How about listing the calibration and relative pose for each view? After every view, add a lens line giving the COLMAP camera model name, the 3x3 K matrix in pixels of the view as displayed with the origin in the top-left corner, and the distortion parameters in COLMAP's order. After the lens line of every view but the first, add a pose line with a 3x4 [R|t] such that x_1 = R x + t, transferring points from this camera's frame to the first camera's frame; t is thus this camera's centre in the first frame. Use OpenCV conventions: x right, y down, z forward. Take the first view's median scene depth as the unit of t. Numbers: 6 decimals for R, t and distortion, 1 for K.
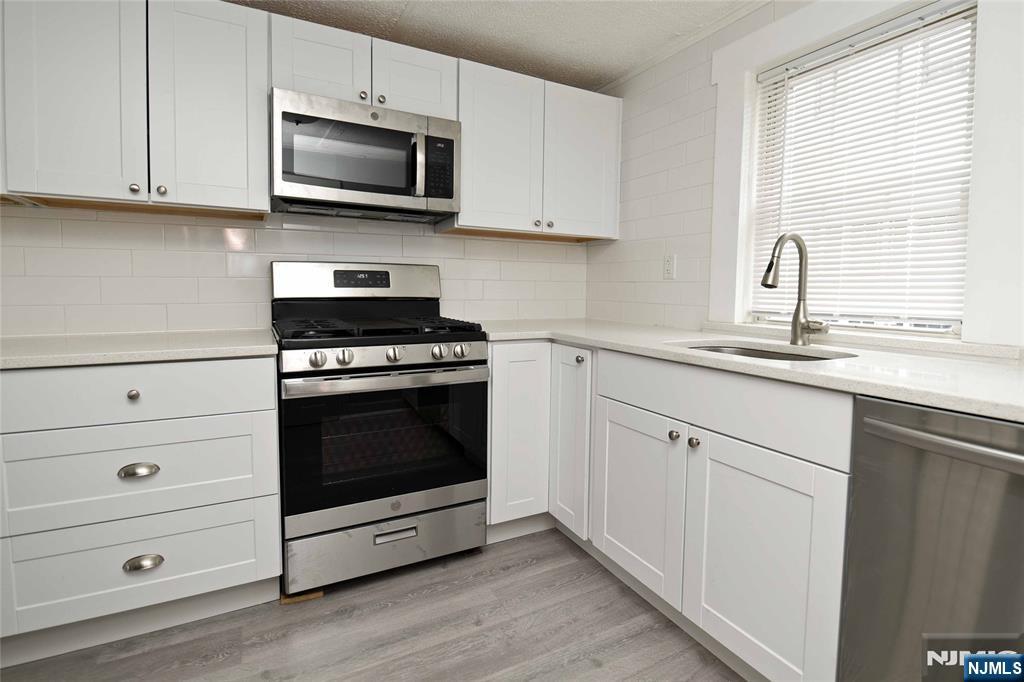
lens RADIAL K [[488.6, 0, 514.1], [0, 488.6, 324.4], [0, 0, 1]] dist [-0.036827, -0.000002]
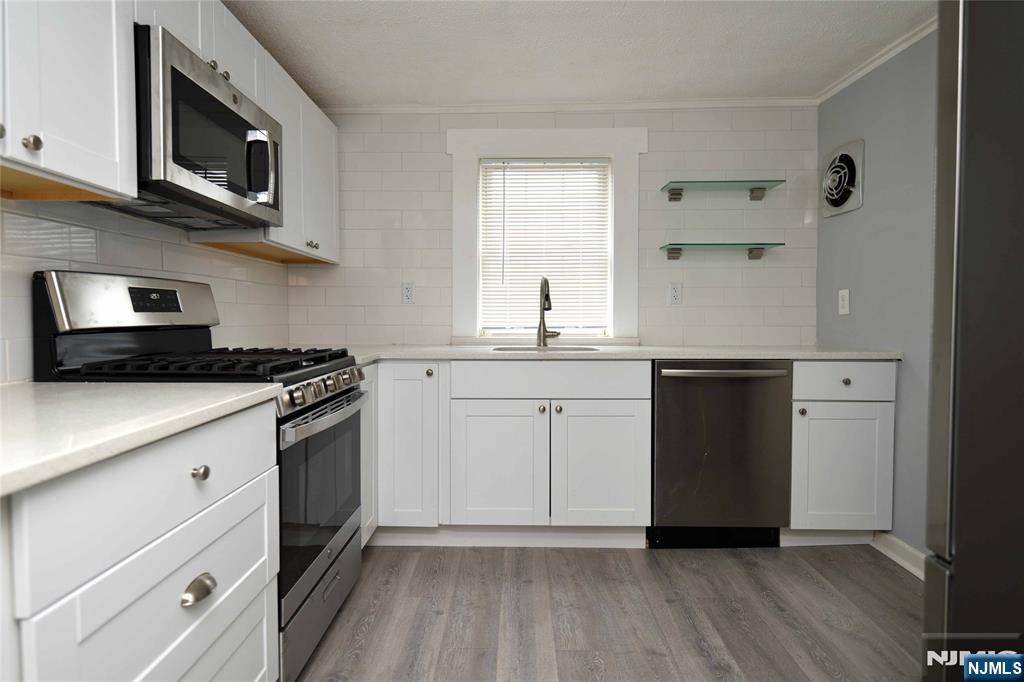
lens RADIAL K [[547.1, 0, 512.0], [0, 547.1, 341.0], [0, 0, 1]] dist [0.000528, -0.000039]
pose [[0.492348, -0.049691, 0.868979, -0.916192], [0.063729, 0.997747, 0.020947, -0.019716], [-0.868062, 0.045065, 0.494406, 0.172320]]
